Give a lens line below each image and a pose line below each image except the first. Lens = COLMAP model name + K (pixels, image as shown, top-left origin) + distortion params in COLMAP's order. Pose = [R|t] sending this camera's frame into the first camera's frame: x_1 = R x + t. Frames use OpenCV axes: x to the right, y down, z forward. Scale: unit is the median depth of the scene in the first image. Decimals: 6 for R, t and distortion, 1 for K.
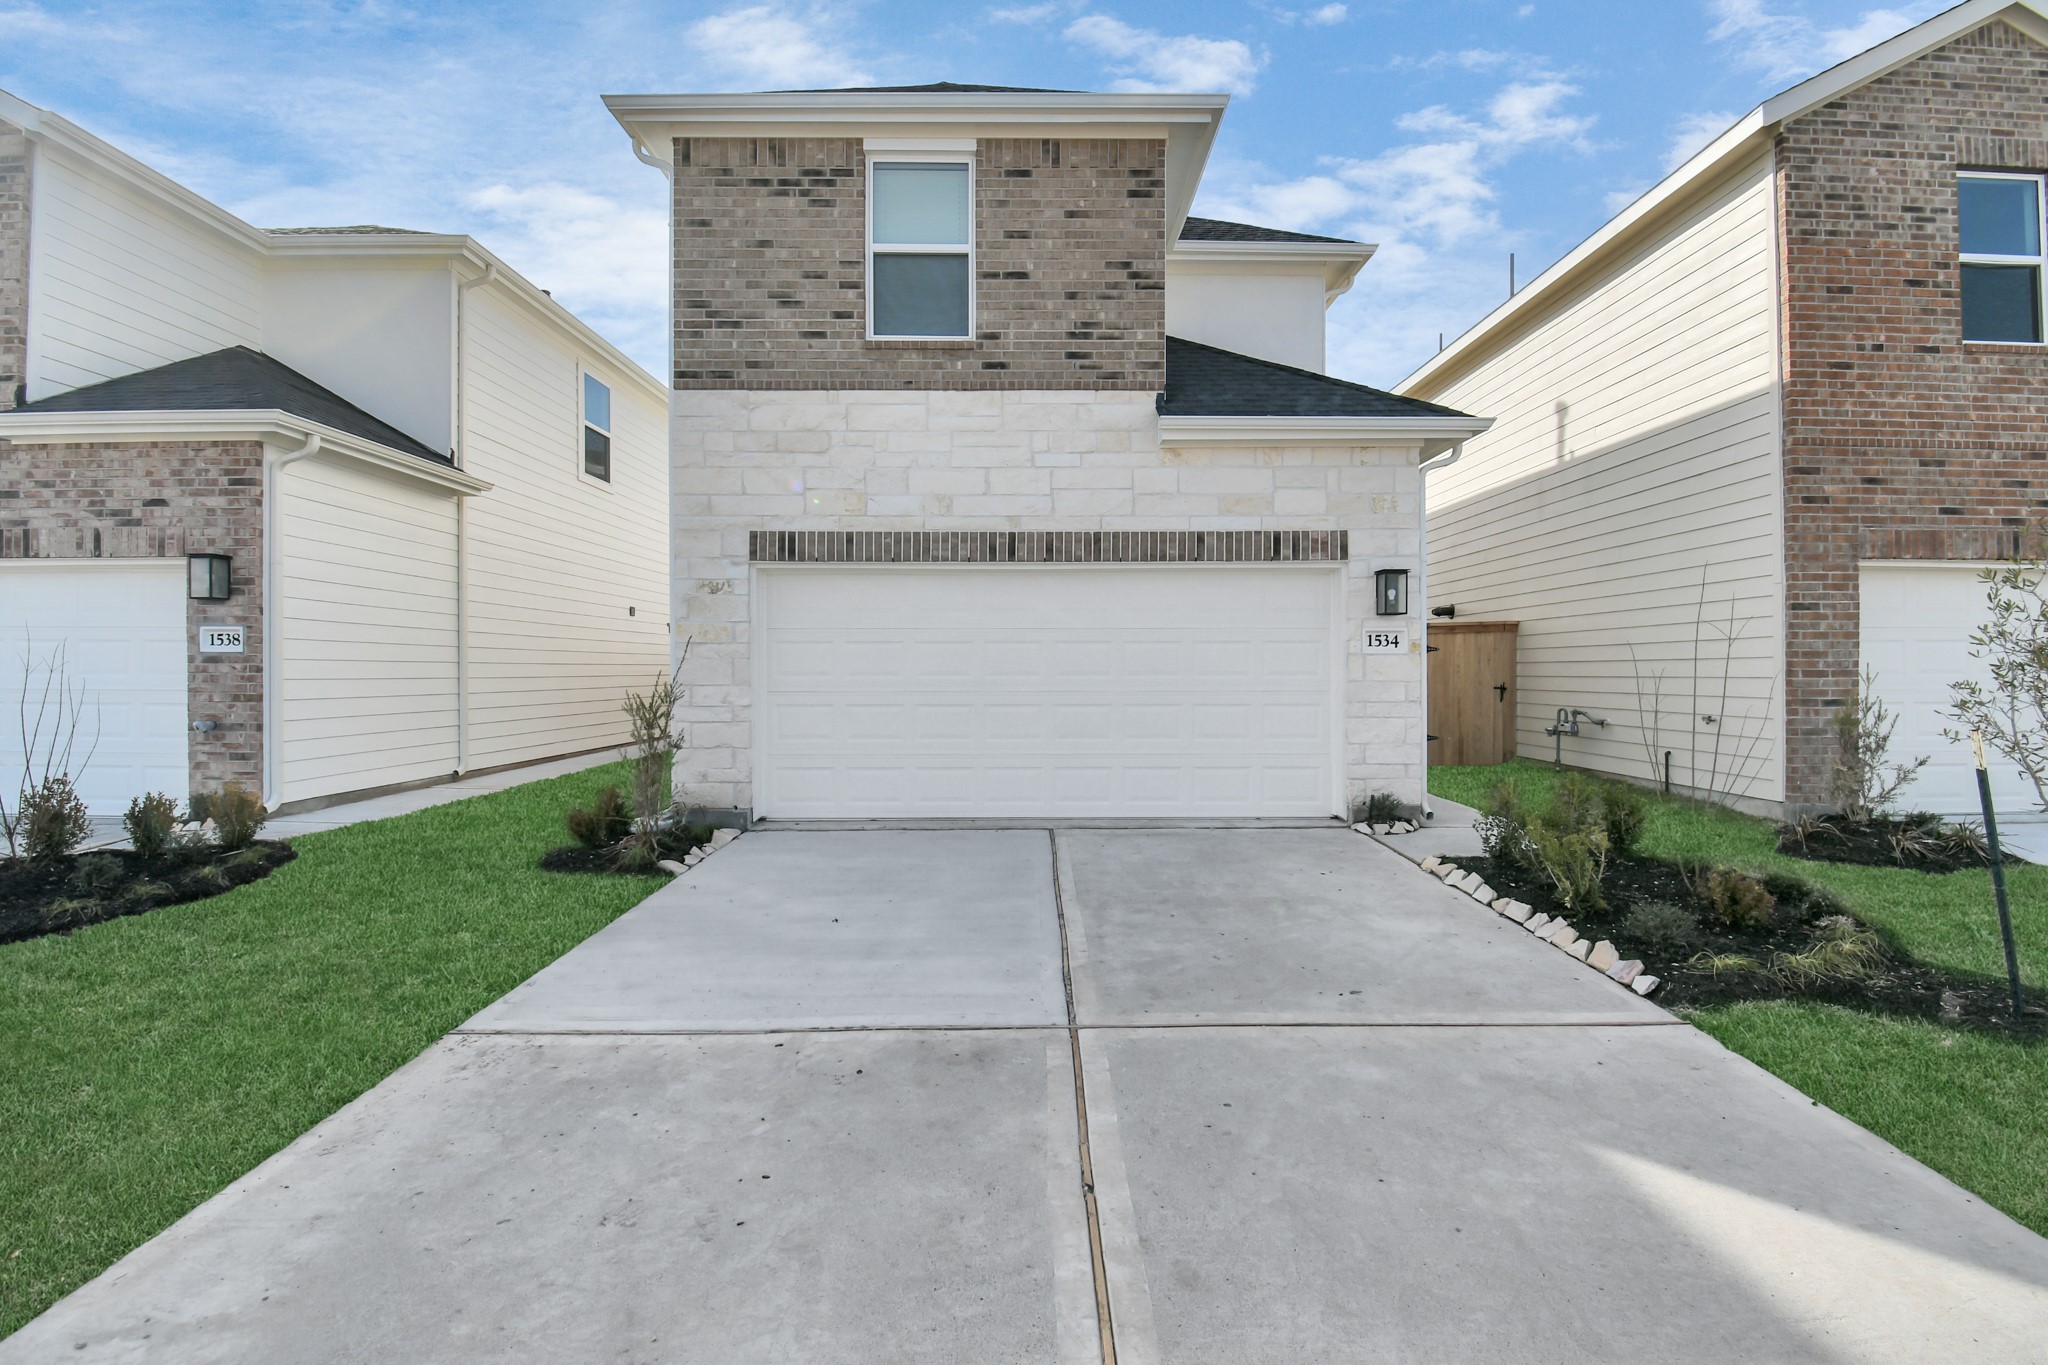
lens RADIAL K [[924.9, 0, 1028.1], [0, 924.9, 695.0], [0, 0, 1]] dist [-0.000707, -0.007998]
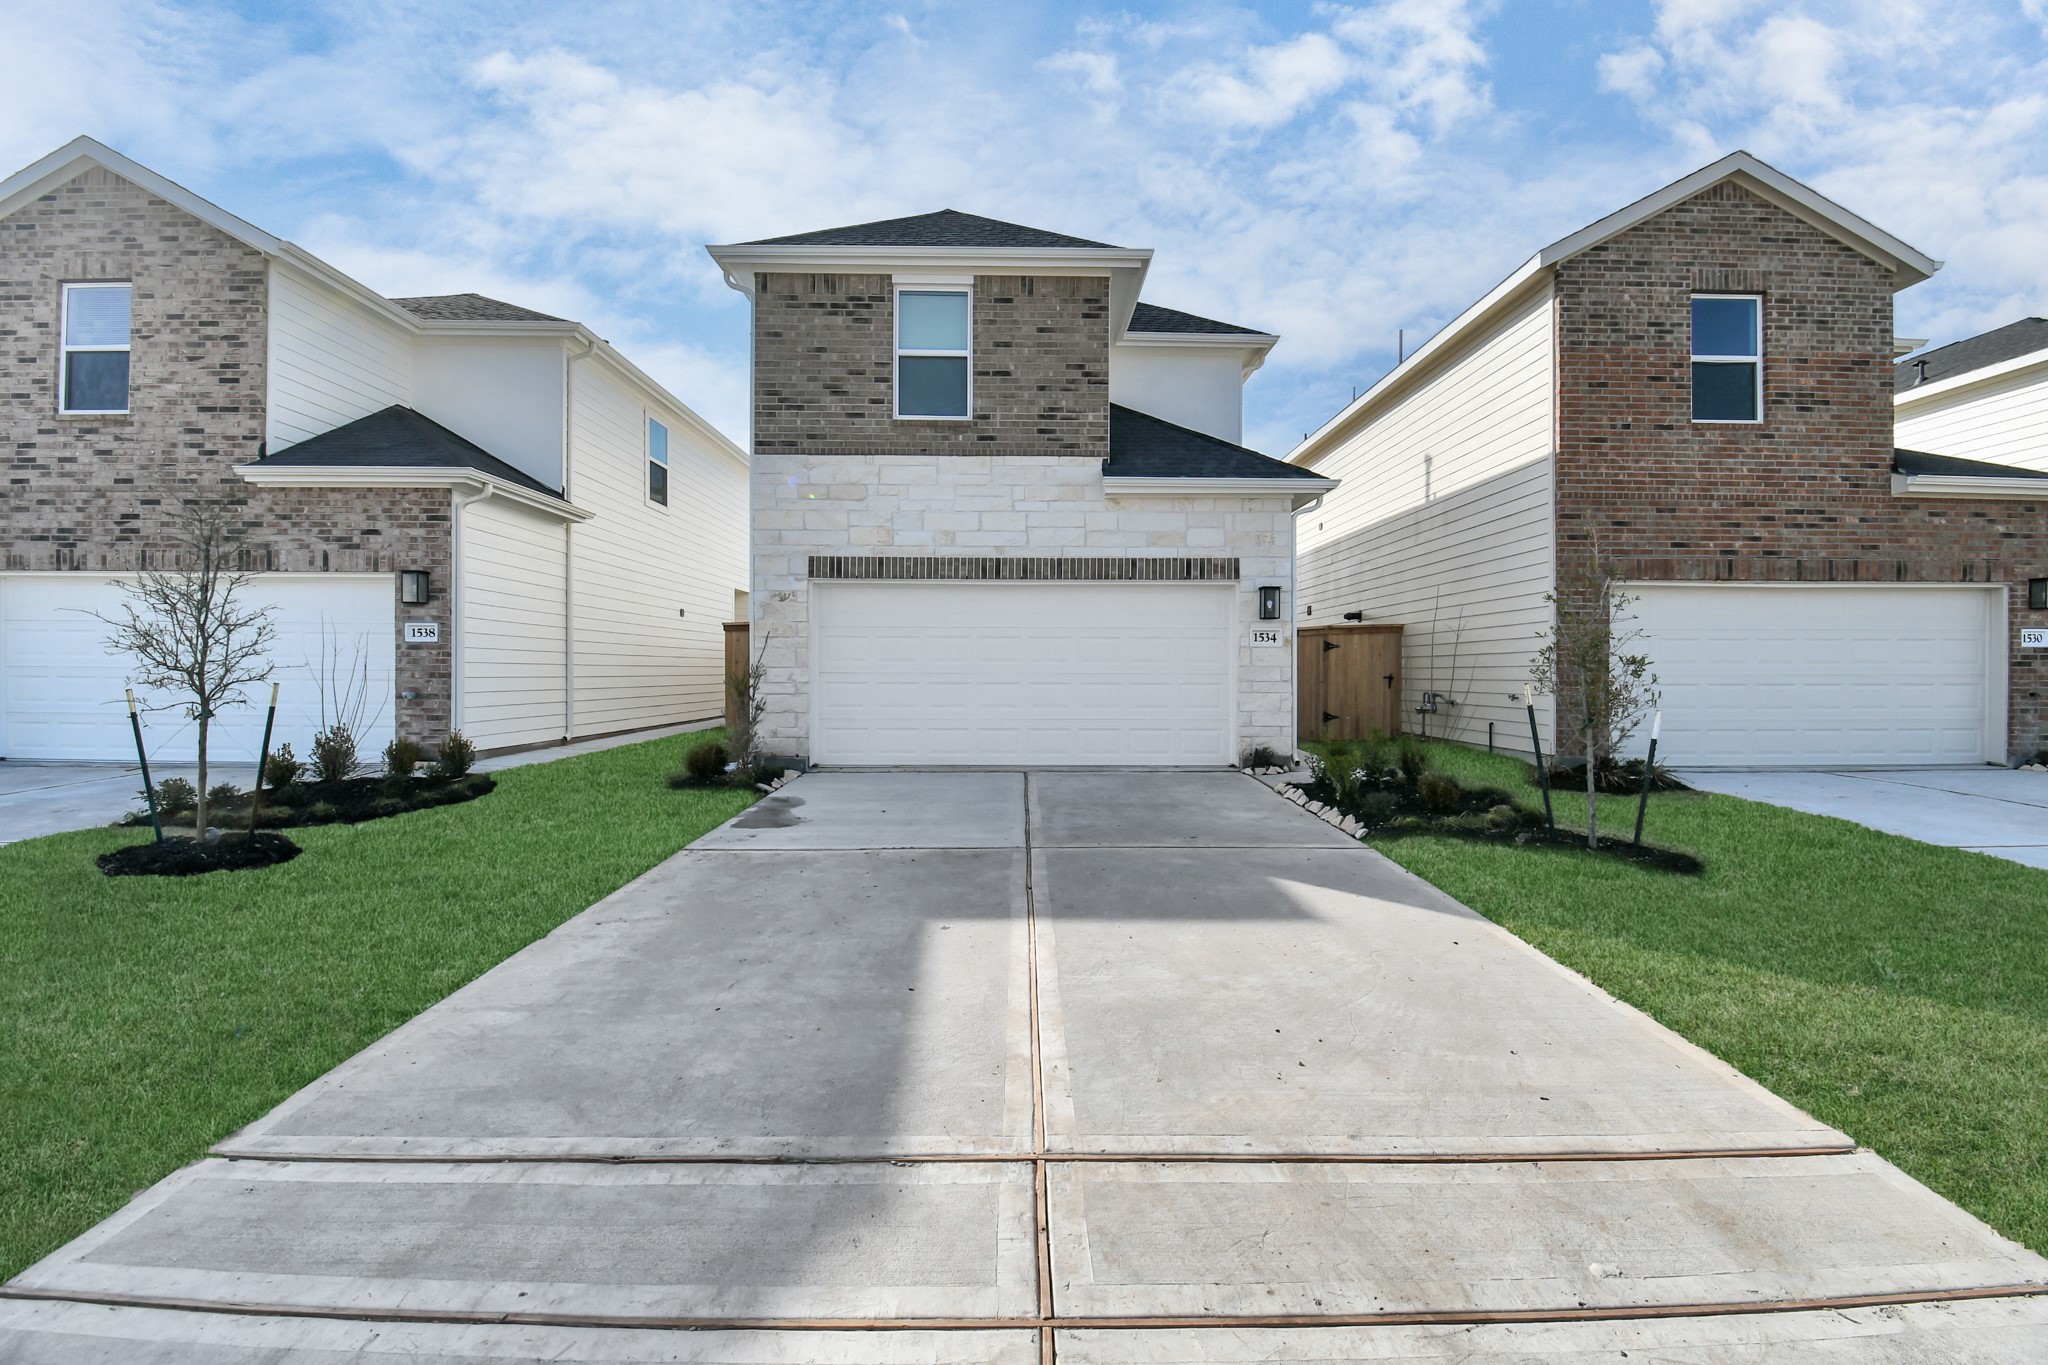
lens RADIAL K [[924.9, 0, 1022.4], [0, 924.9, 696.8], [0, 0, 1]] dist [-0.000707, -0.007998]
pose [[0.999978, 0.004245, 0.005158, 0.012767], [-0.004240, 0.999991, -0.000841, 0.032855], [-0.005161, 0.000819, 0.999986, -0.382294]]
